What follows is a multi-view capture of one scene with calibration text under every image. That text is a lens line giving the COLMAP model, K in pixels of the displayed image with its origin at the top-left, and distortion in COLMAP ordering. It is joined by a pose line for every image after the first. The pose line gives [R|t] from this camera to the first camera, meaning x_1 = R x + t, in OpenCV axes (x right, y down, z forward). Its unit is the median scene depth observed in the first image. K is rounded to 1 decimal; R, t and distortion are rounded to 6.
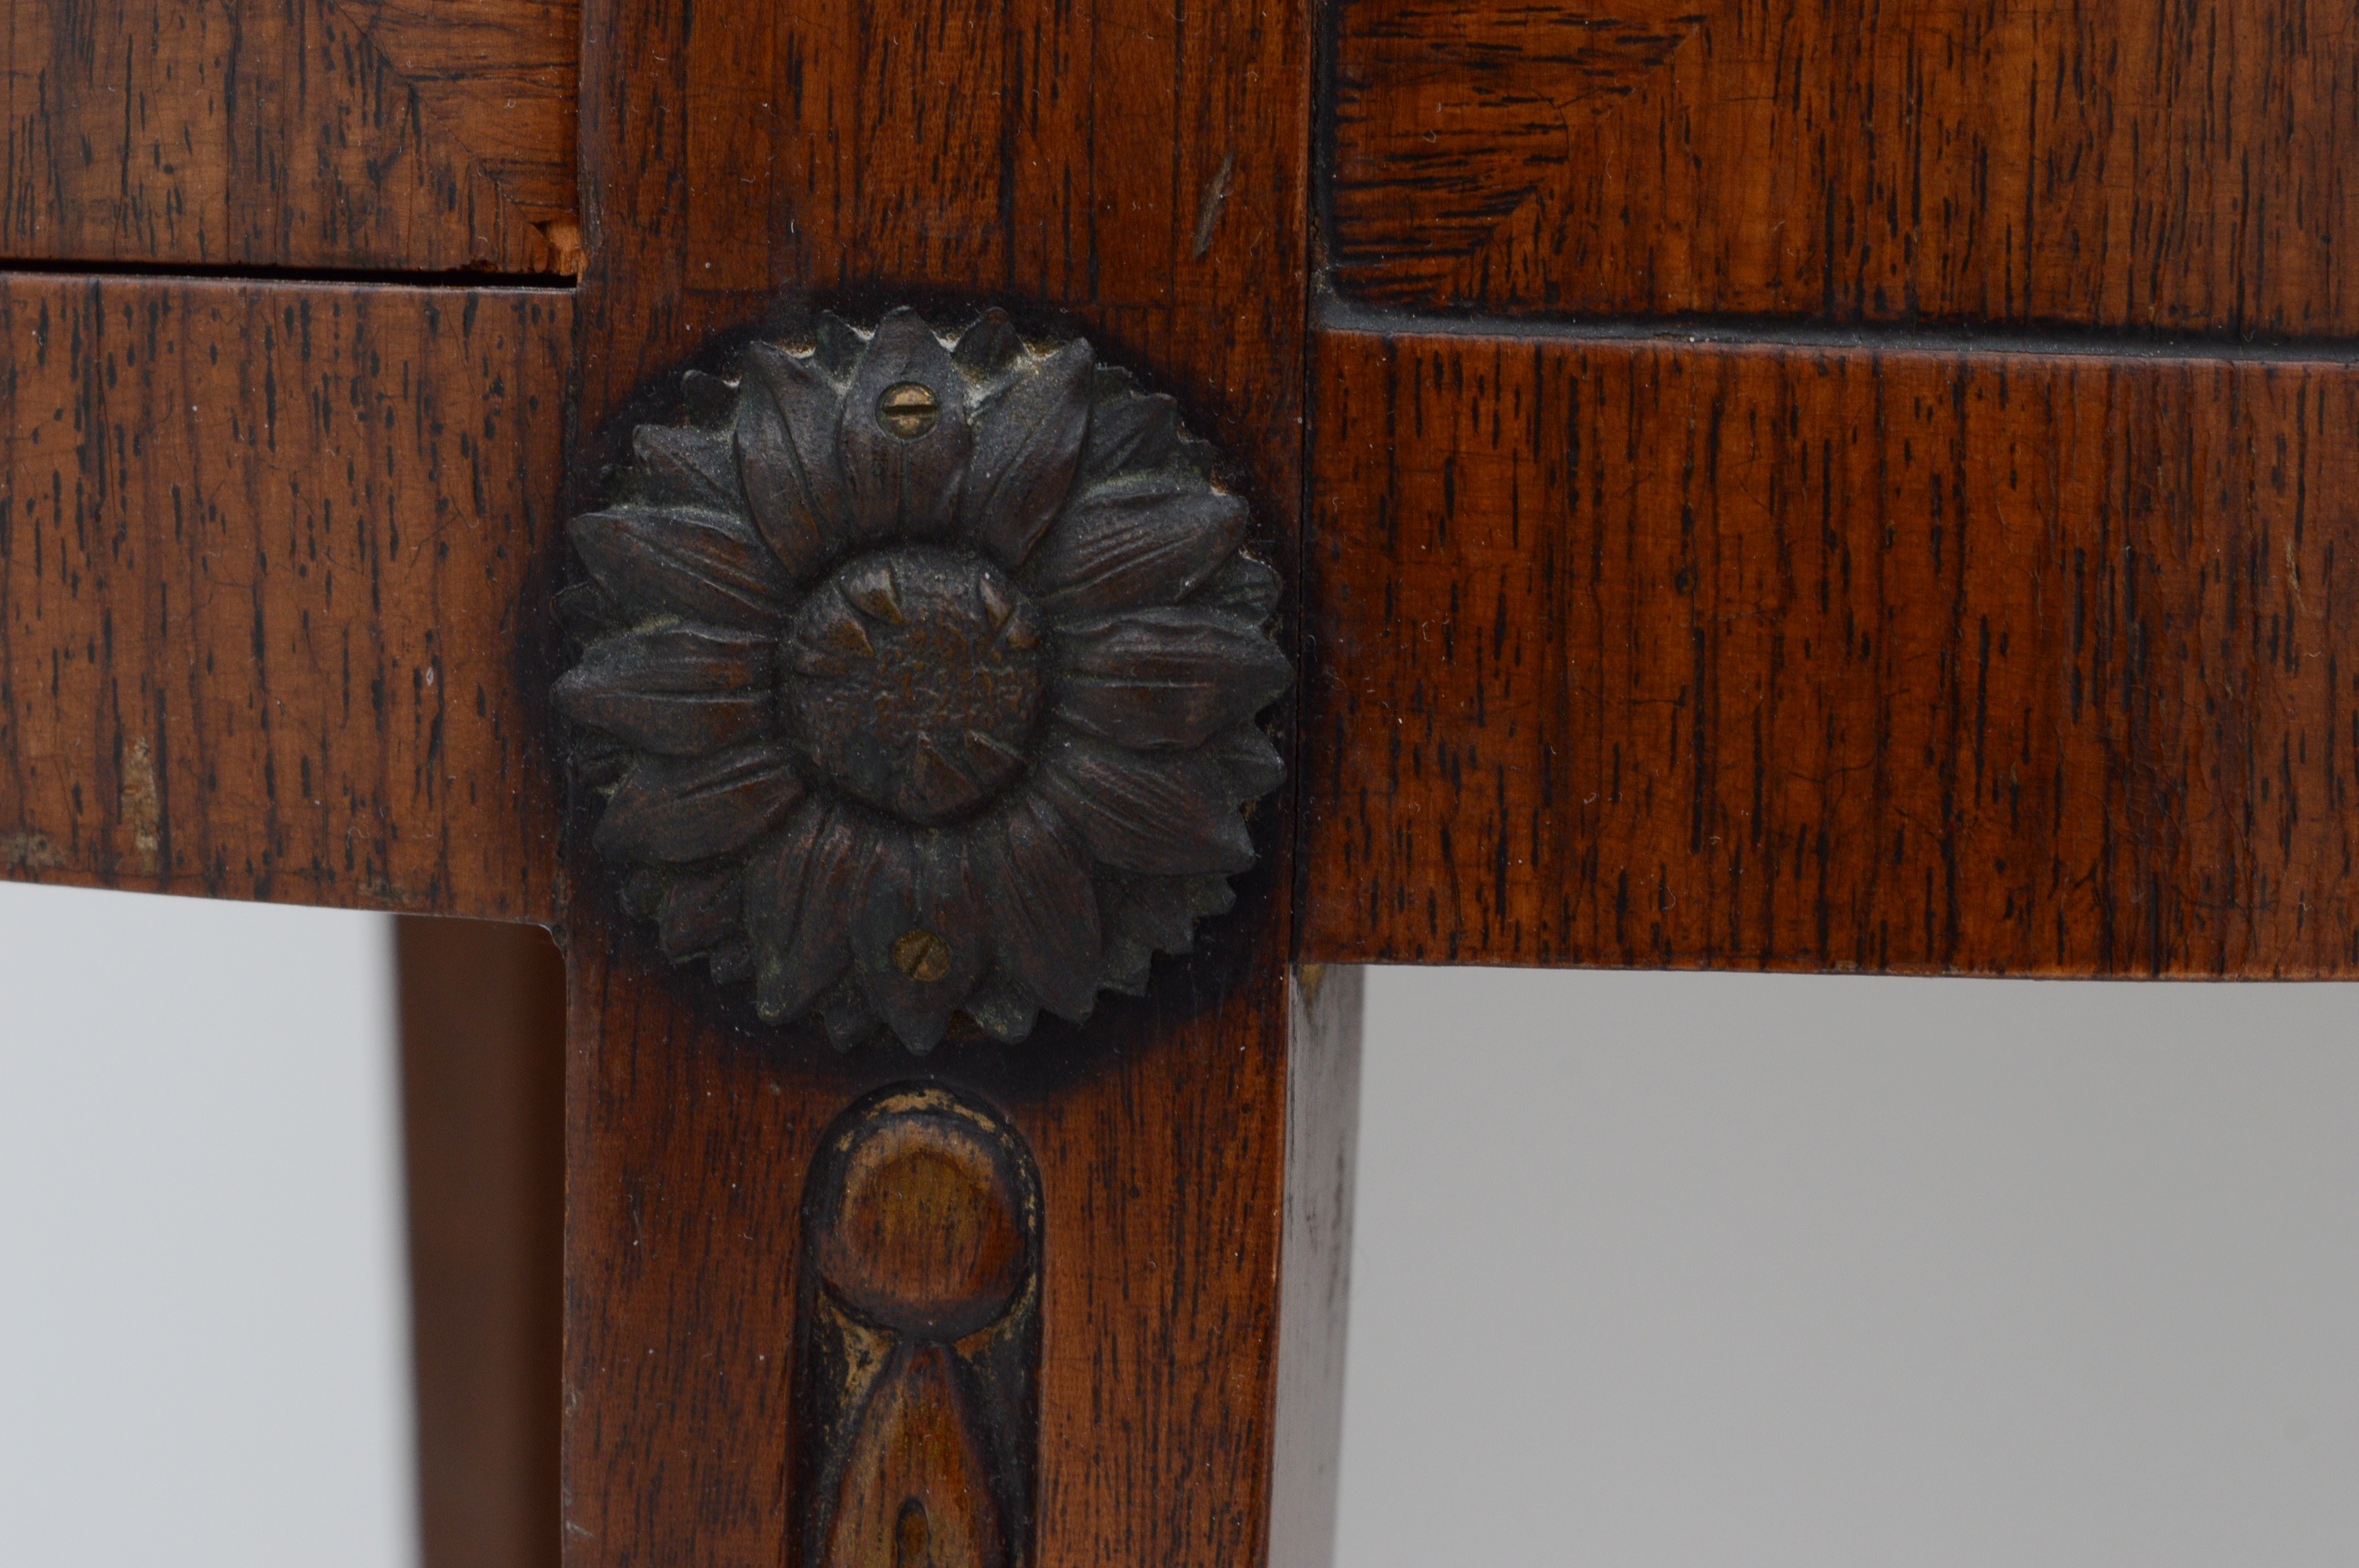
lens RADIAL K [[5541.7, 0, 1179.5], [0, 5541.7, 784.0], [0, 0, 1]] dist [0.038787, 0.273266]
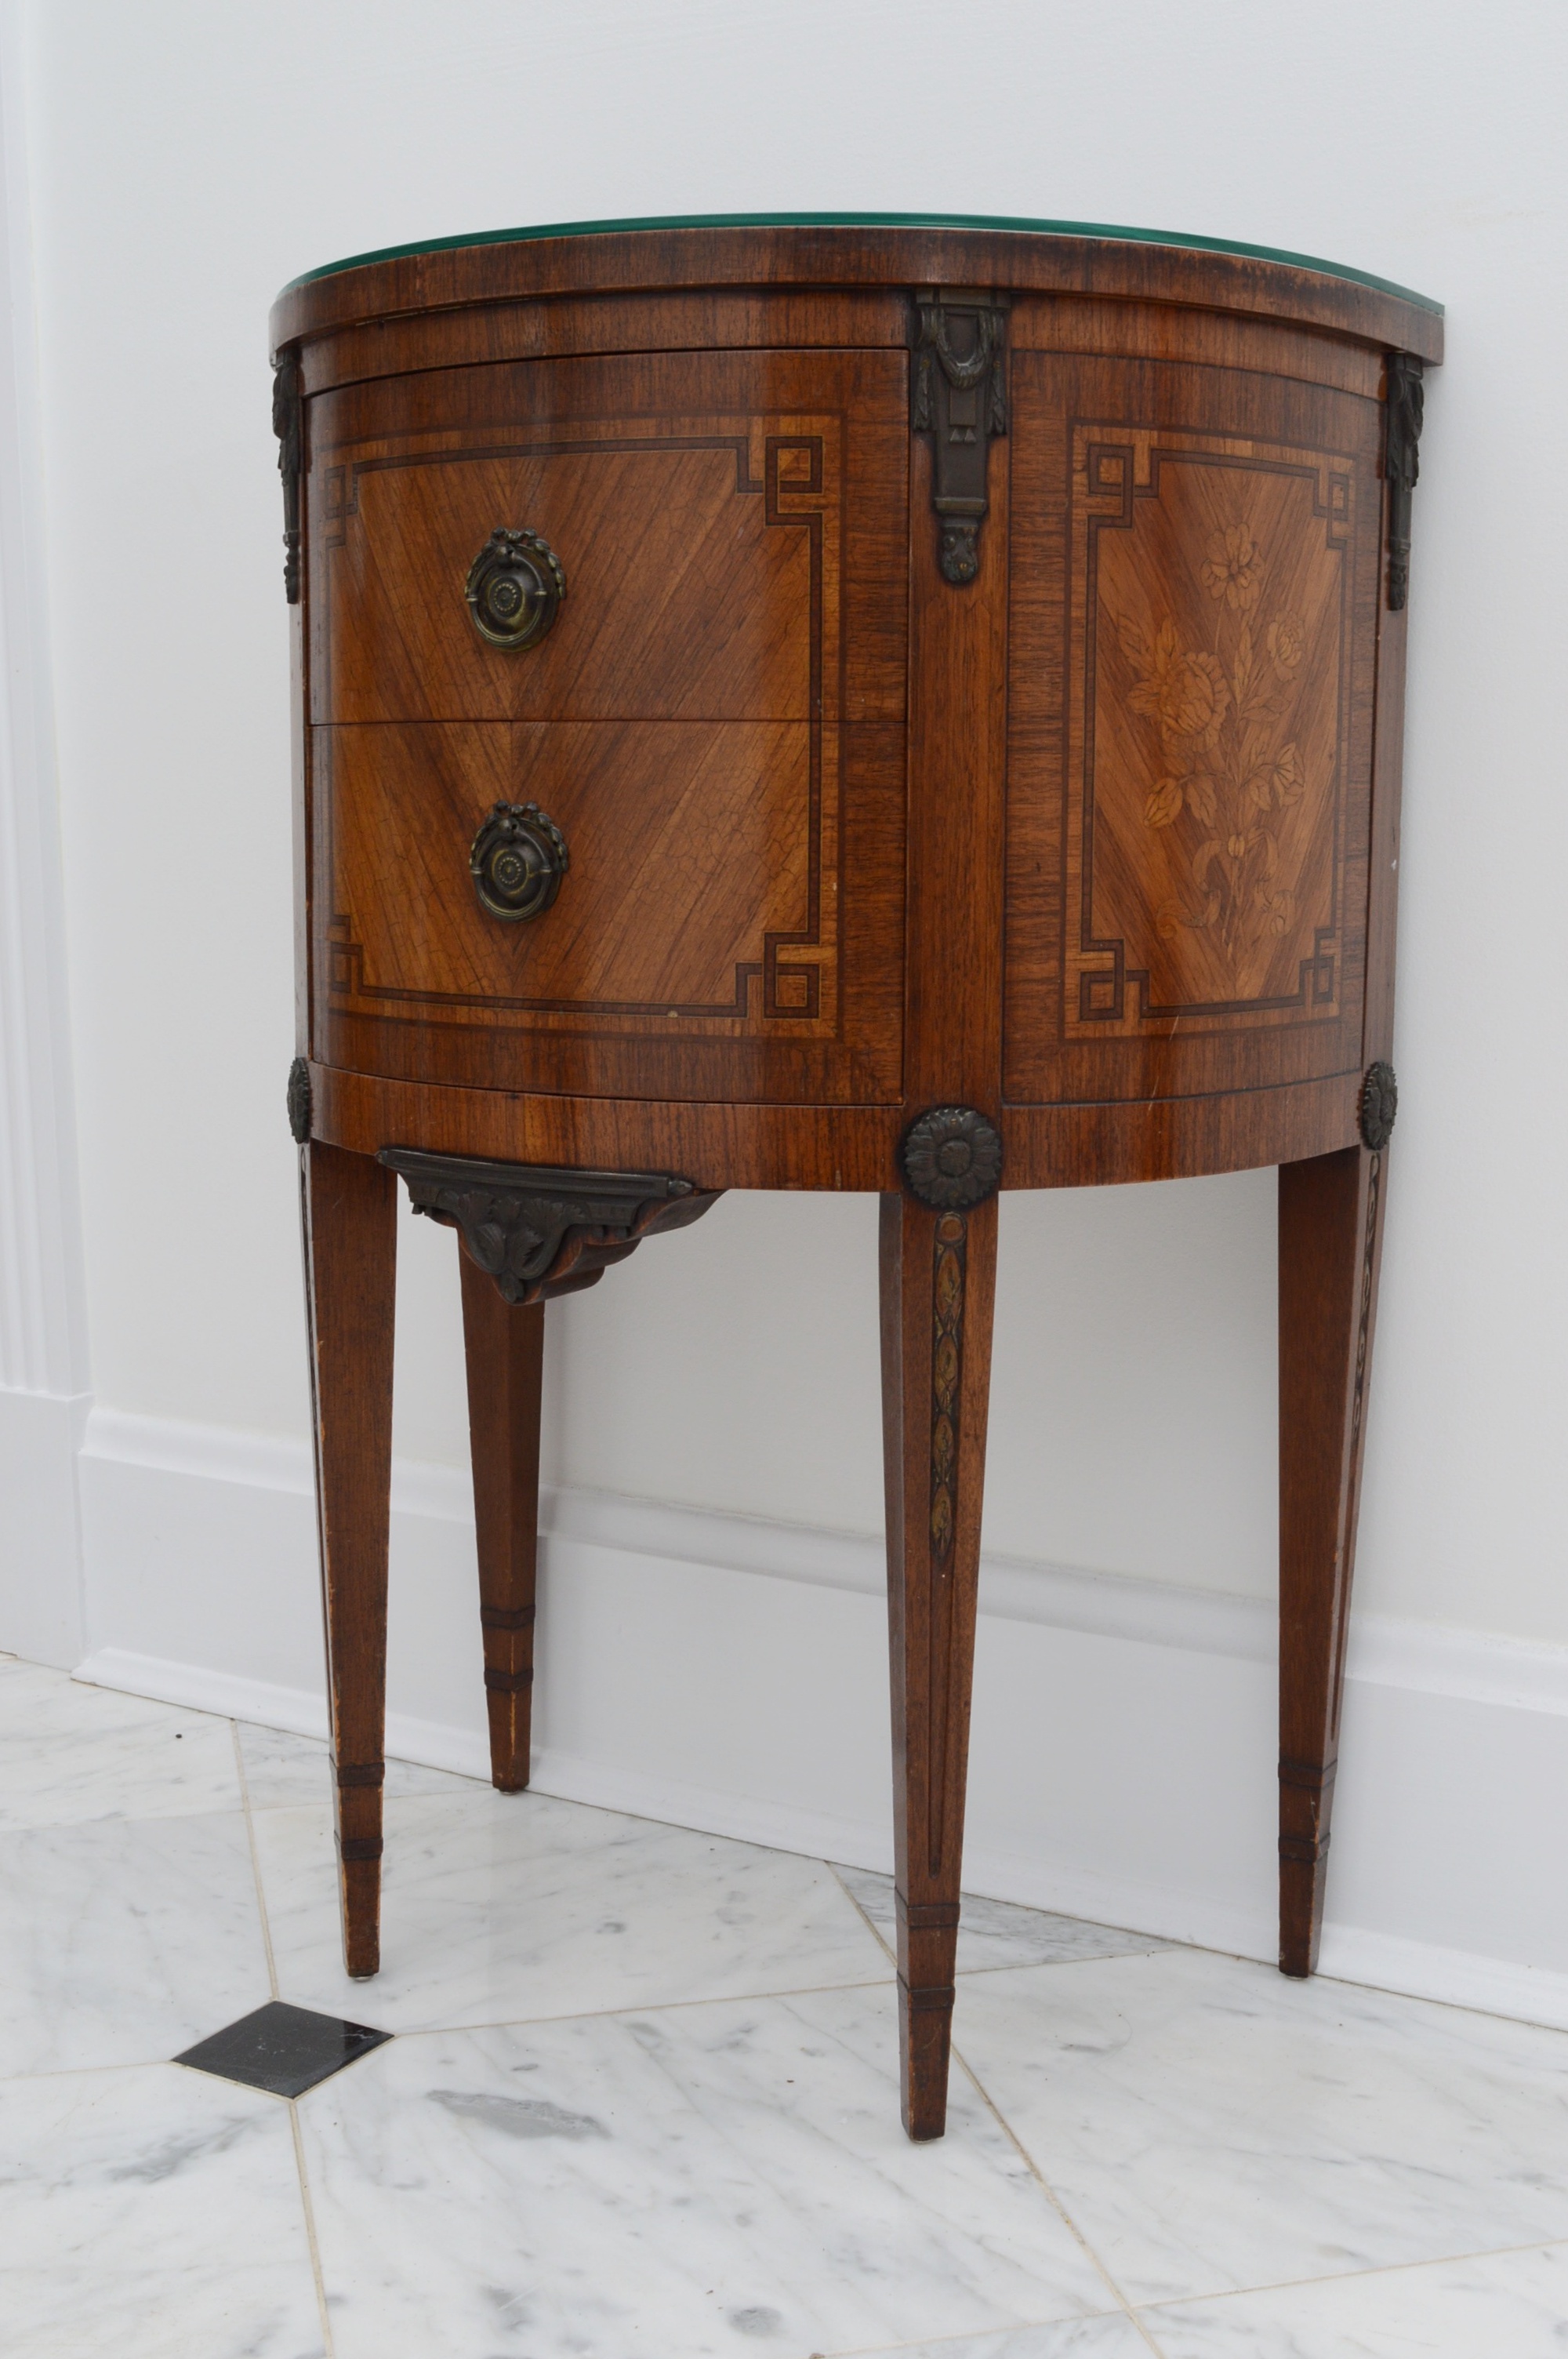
lens RADIAL K [[2738.8, 0, 784.0], [0, 2738.8, 1179.5], [0, 0, 1]] dist [-0.062369, -0.024624]
pose [[0.943148, -0.066961, 0.325559, -1.434308], [0.048838, 0.996784, 0.063533, -0.228876], [-0.328766, -0.044022, 0.943385, -2.353926]]
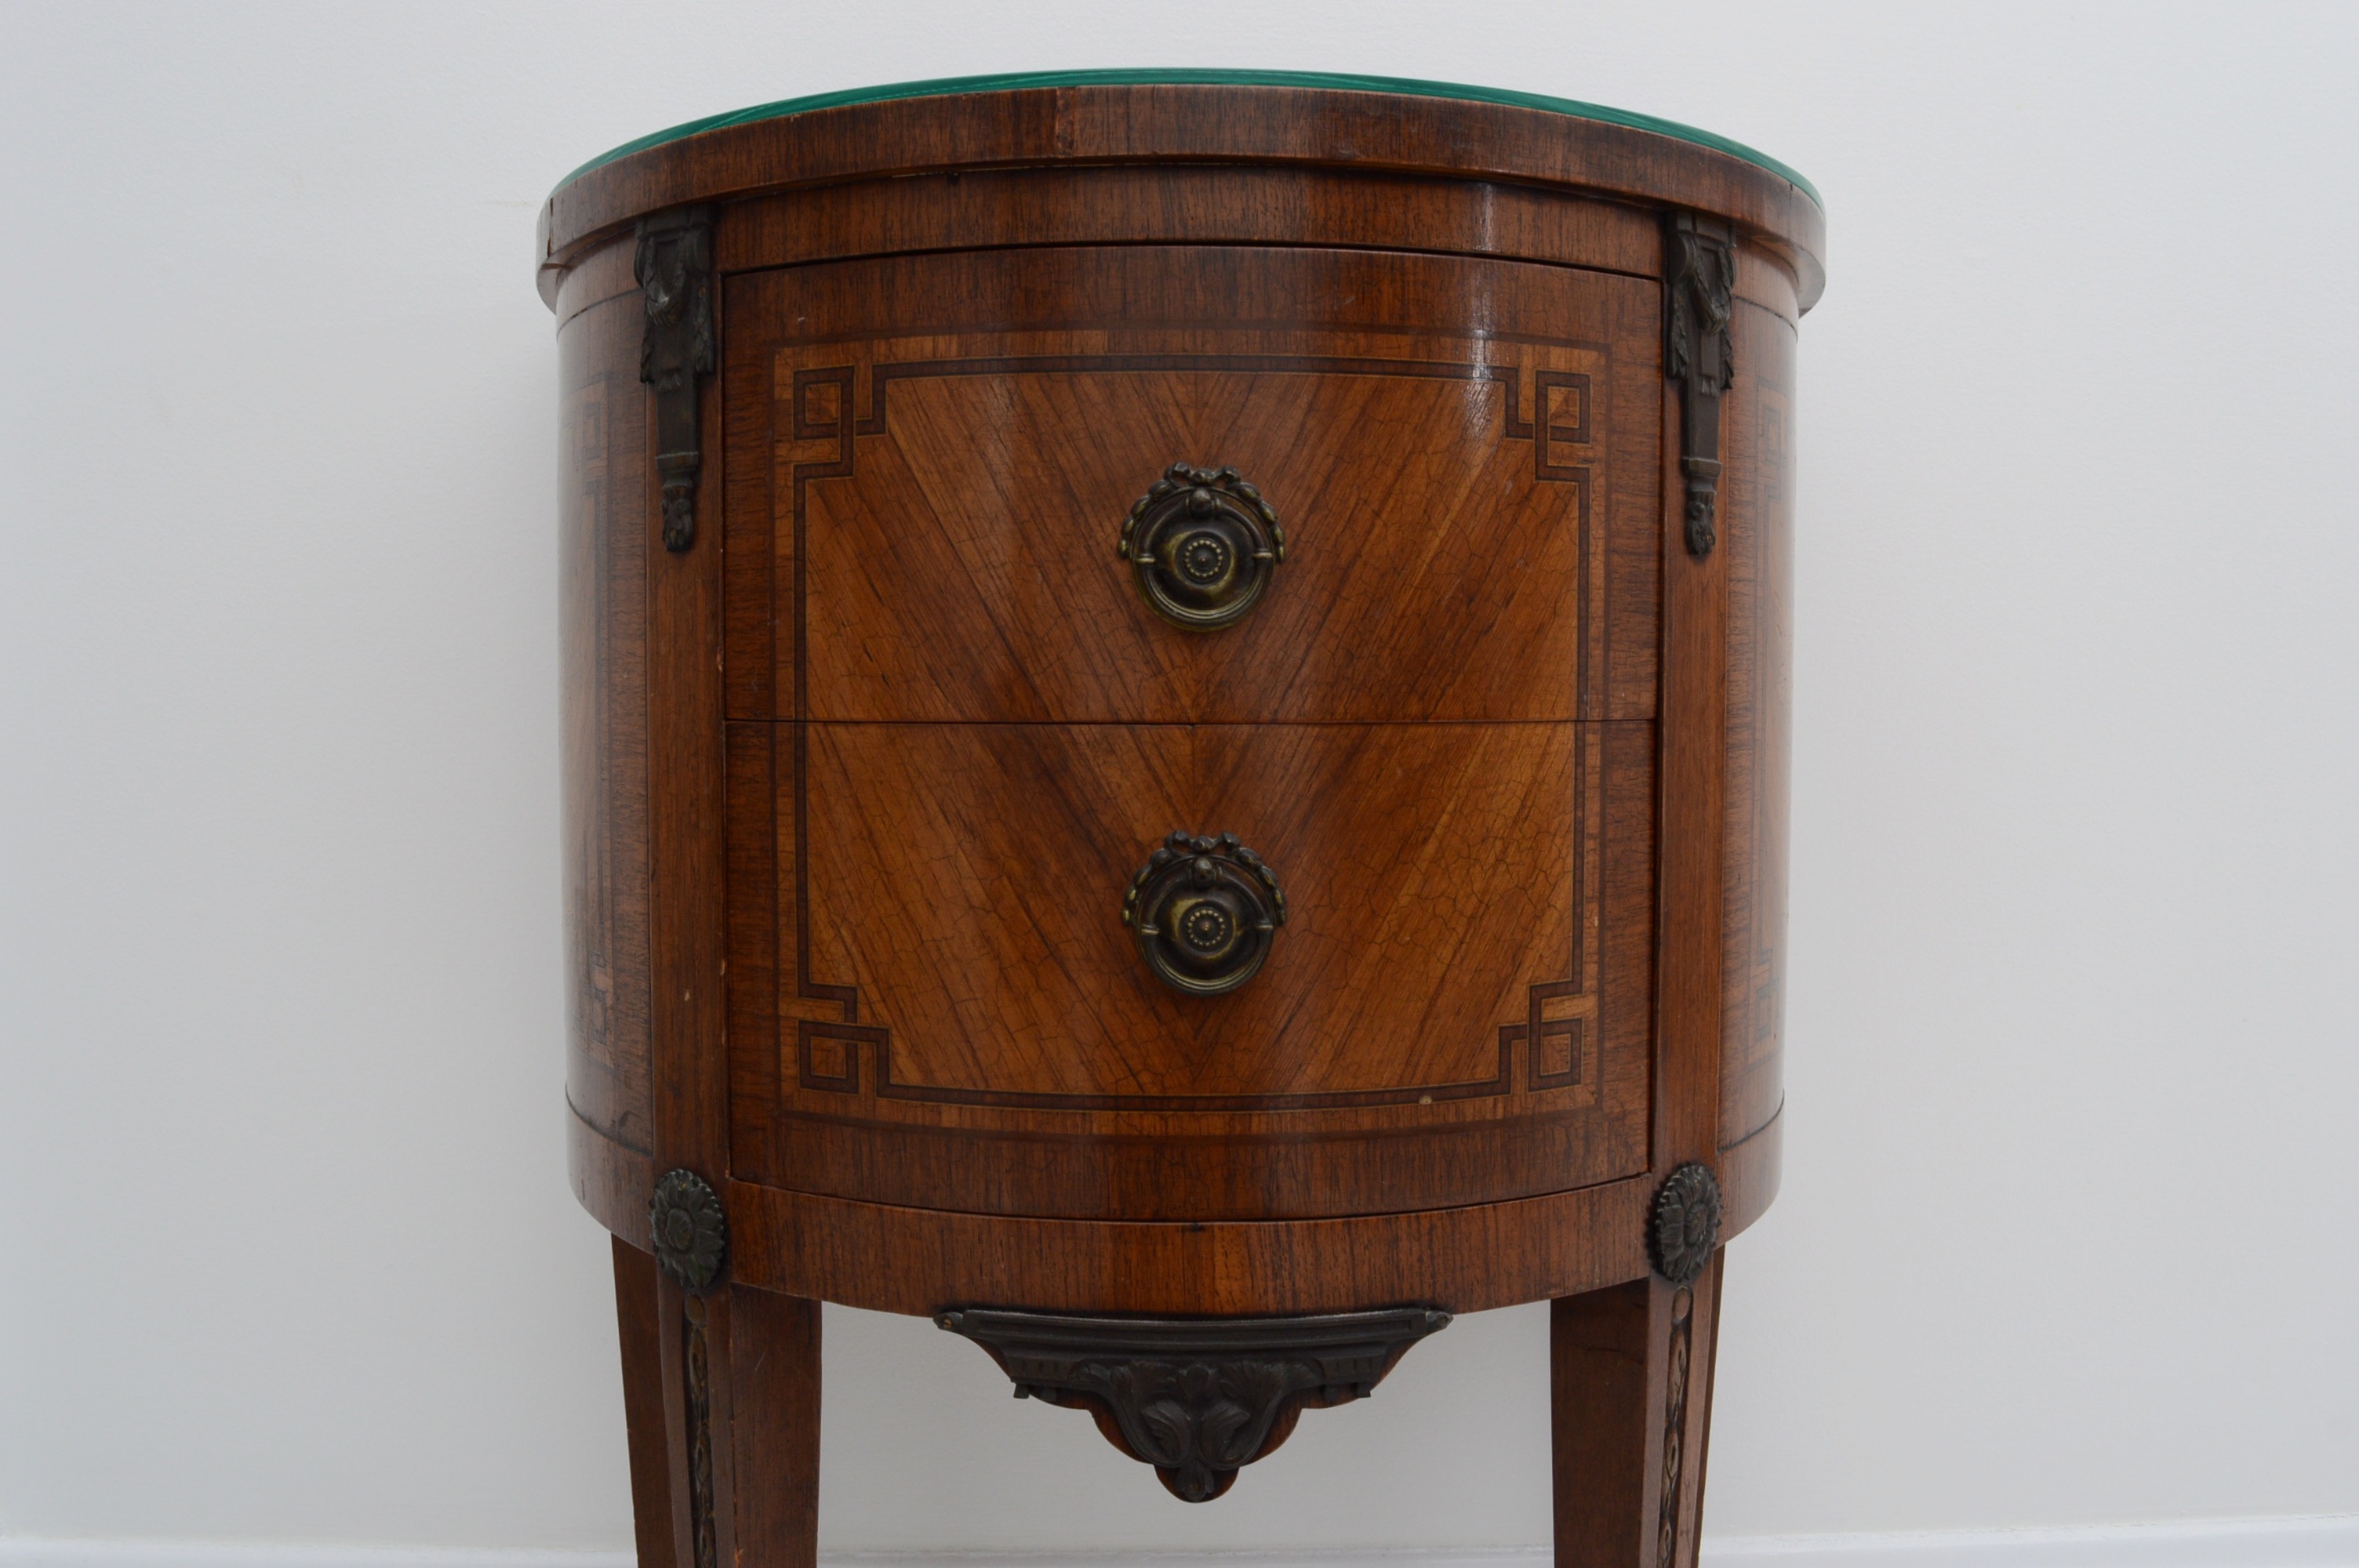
lens RADIAL K [[1930.9, 0, 1179.5], [0, 1930.9, 784.0], [0, 0, 1]] dist [-0.100509, 0.001159]
pose [[0.621727, -0.073306, 0.779796, -2.038338], [0.089773, 0.995719, 0.022028, -0.608951], [-0.778072, 0.056309, 0.625646, 0.059271]]
